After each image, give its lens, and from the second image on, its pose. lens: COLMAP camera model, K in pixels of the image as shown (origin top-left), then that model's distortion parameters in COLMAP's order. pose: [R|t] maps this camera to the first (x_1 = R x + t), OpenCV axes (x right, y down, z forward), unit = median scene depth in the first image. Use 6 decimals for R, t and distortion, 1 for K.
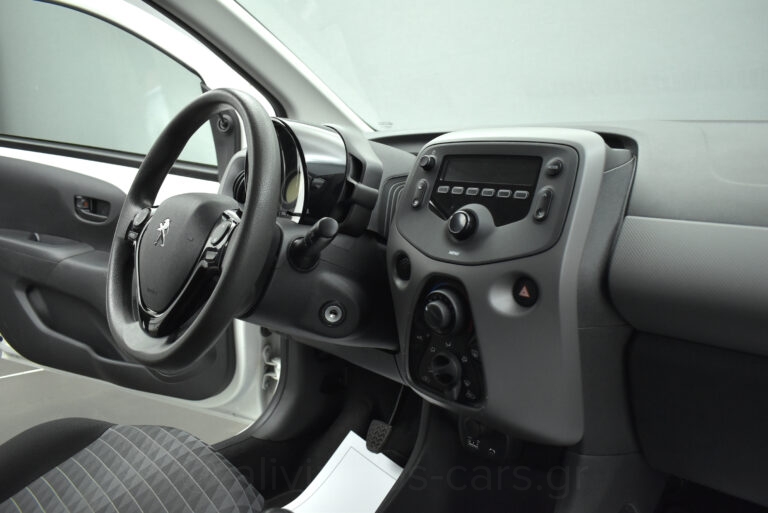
lens RADIAL K [[585.7, 0, 384.0], [0, 585.7, 256.5], [0, 0, 1]] dist [-0.099779, 0.014946]
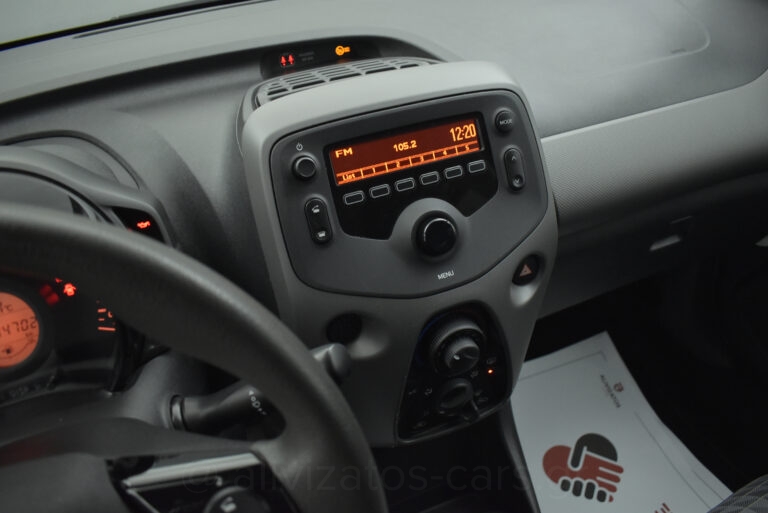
lens RADIAL K [[585.7, 0, 384.0], [0, 585.7, 256.5], [0, 0, 1]] dist [-0.099779, 0.014946]
pose [[0.361194, -0.524735, 0.770838, -0.371873], [0.244946, 0.851006, 0.464533, -0.310120], [-0.899745, 0.021027, 0.435910, 0.604166]]
